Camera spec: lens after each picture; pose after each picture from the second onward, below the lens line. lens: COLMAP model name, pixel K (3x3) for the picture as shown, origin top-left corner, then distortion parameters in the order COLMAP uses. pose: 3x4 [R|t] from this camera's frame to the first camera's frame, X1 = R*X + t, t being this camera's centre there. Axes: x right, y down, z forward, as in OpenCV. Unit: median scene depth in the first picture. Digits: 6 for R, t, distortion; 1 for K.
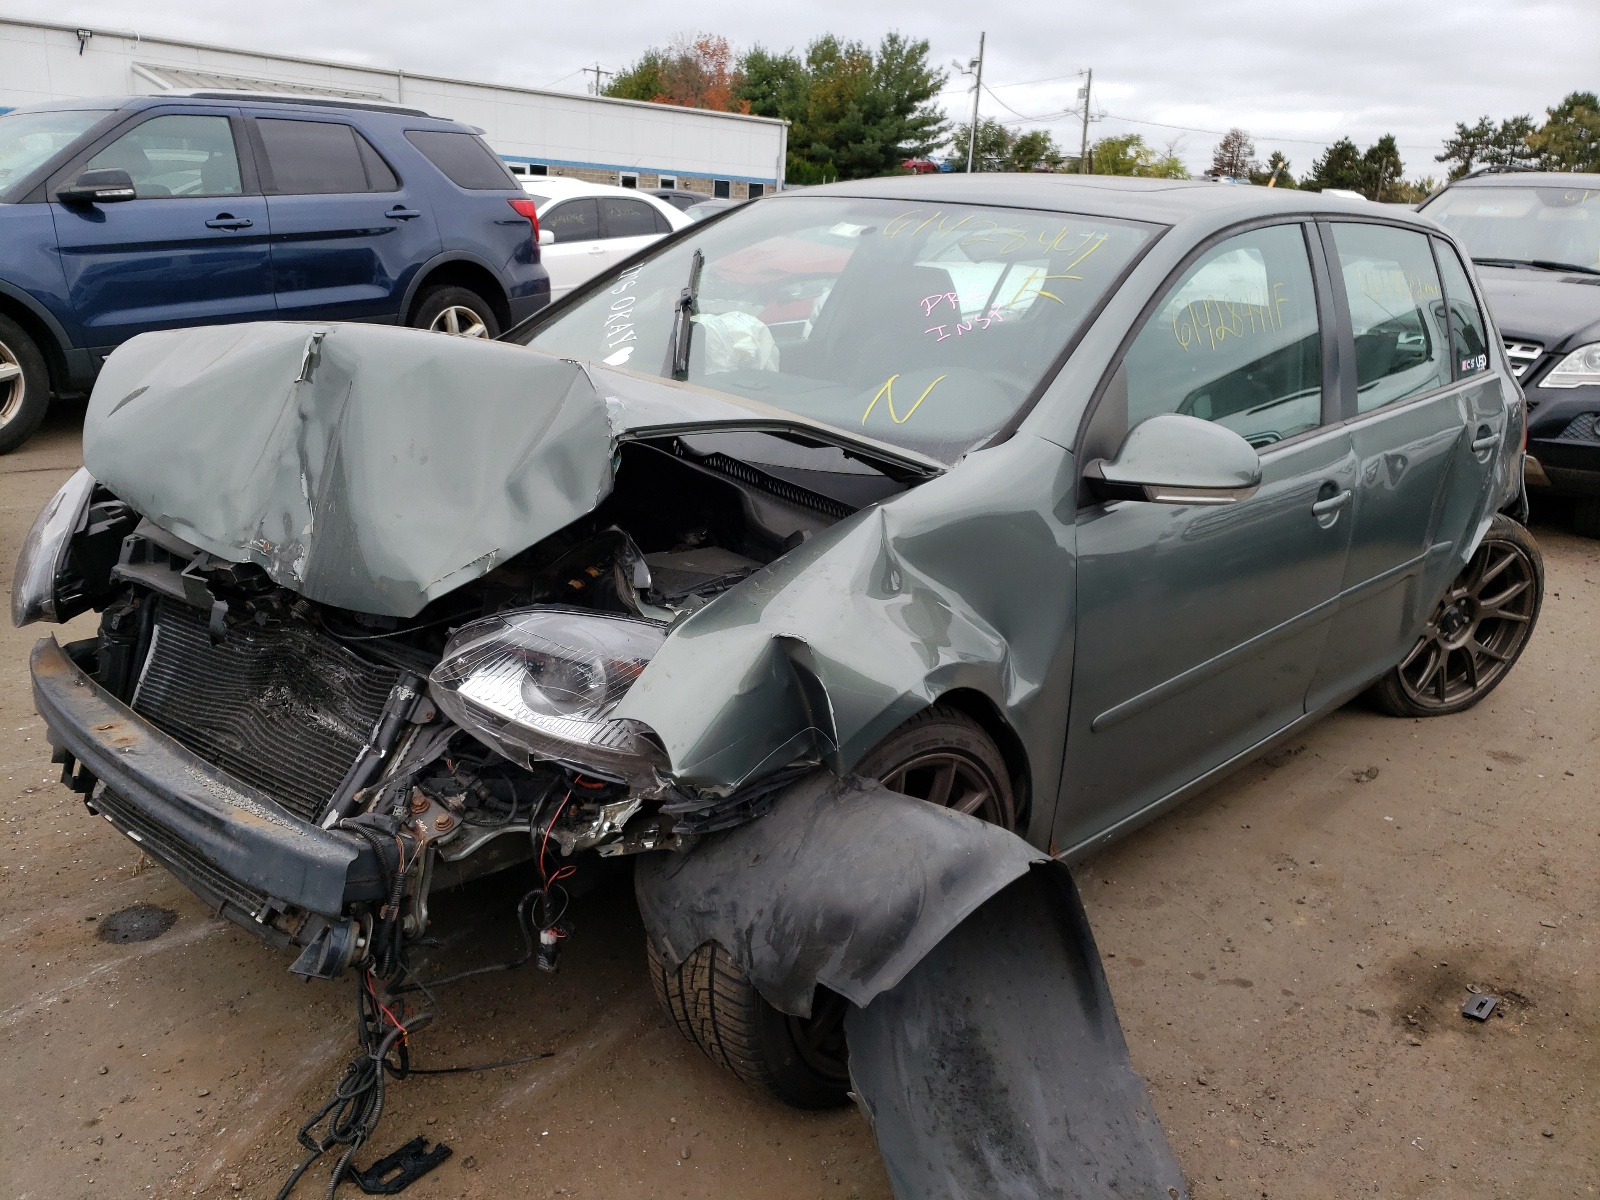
lens RADIAL K [[1415.2, 0, 800.0], [0, 1415.2, 600.0], [0, 0, 1]] dist [0.010310, 0.004983]
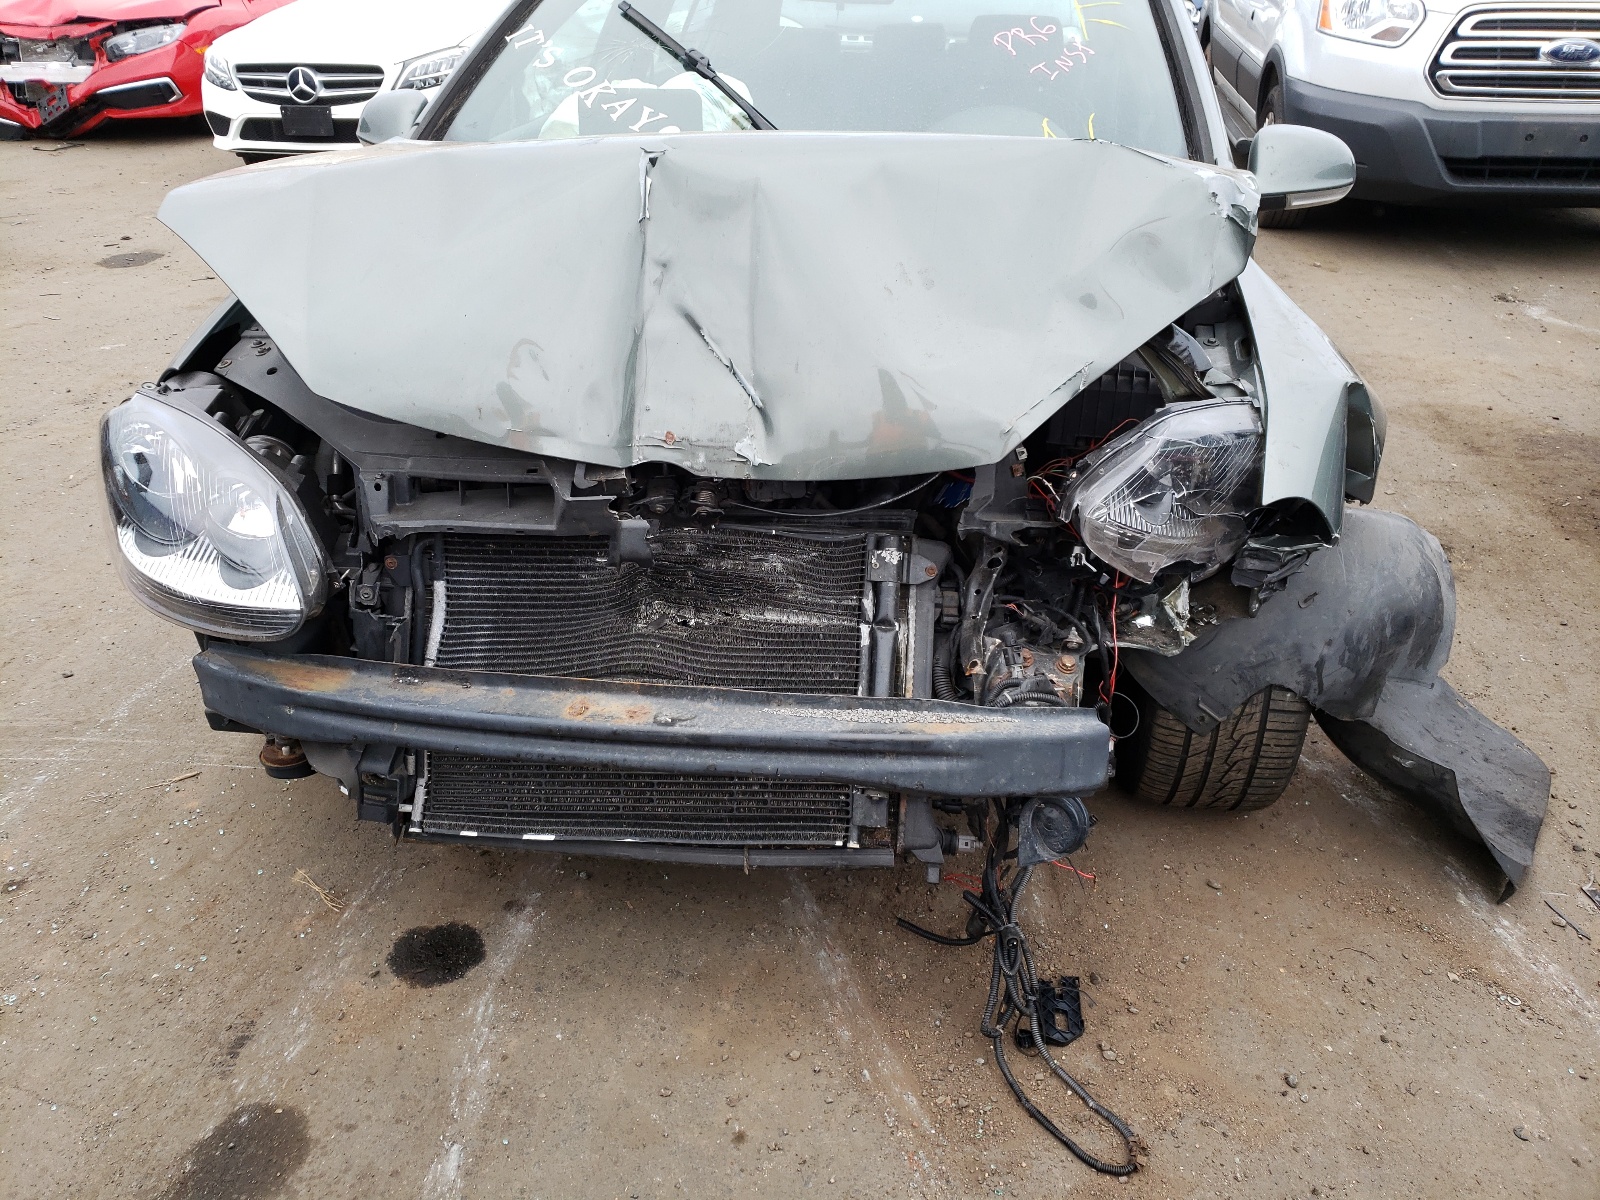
lens RADIAL K [[1415.2, 0, 800.0], [0, 1415.2, 600.0], [0, 0, 1]] dist [0.010310, 0.004983]
pose [[0.792239, -0.299301, 0.531767, -0.878149], [0.195456, 0.950001, 0.243506, -0.148389], [-0.578061, -0.088978, 0.811128, 0.337758]]
